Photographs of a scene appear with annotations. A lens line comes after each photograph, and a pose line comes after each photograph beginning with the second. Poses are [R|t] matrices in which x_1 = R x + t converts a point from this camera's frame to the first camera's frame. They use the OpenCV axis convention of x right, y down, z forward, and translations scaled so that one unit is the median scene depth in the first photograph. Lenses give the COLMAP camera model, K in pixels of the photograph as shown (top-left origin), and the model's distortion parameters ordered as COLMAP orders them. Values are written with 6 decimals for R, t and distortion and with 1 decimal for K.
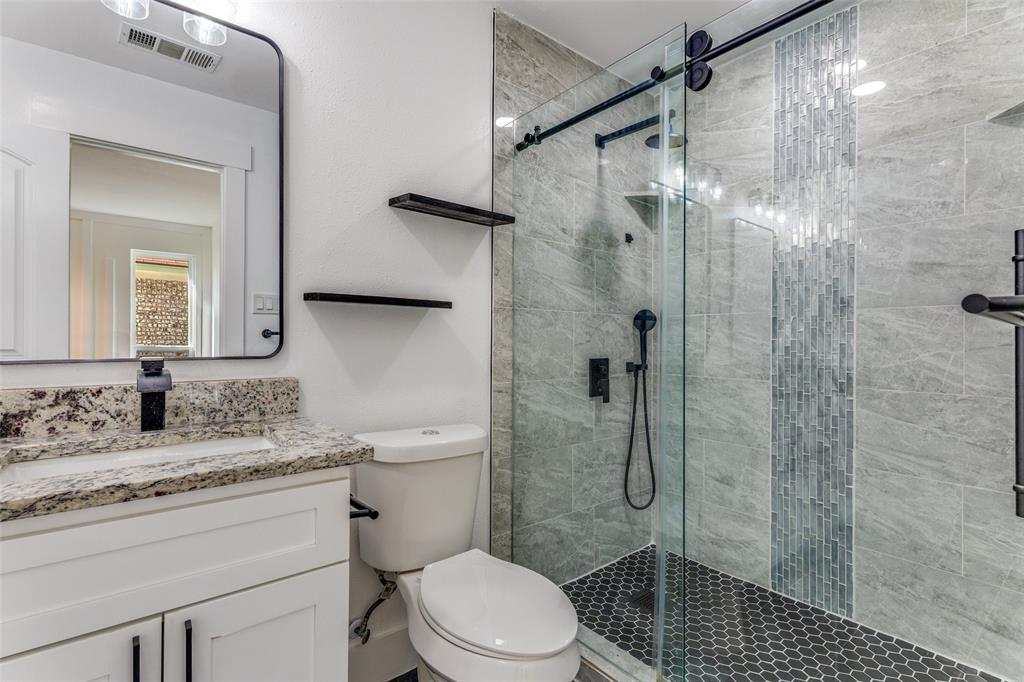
lens RADIAL K [[475.3, 0, 512.0], [0, 475.3, 341.0], [0, 0, 1]] dist [0.003350, 0.000321]
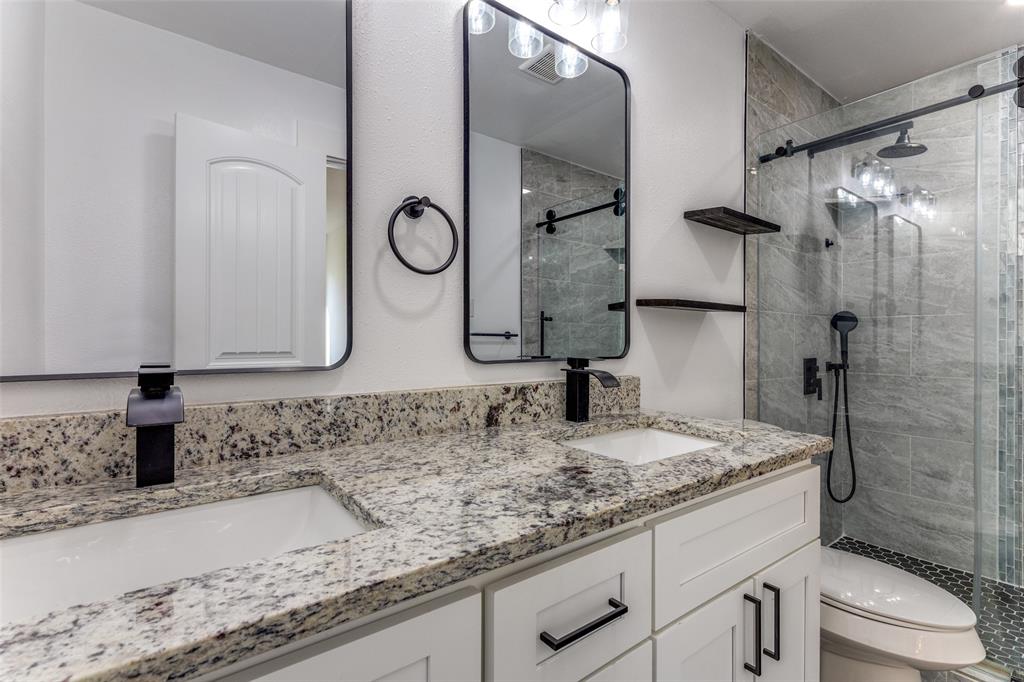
lens RADIAL K [[470.9, 0, 512.0], [0, 470.9, 341.0], [0, 0, 1]] dist [0.007215, -0.000166]
pose [[0.999351, -0.001880, -0.035986, -0.466758], [0.001940, 0.999997, 0.001640, -0.004277], [0.035982, -0.001709, 0.999351, -0.071754]]
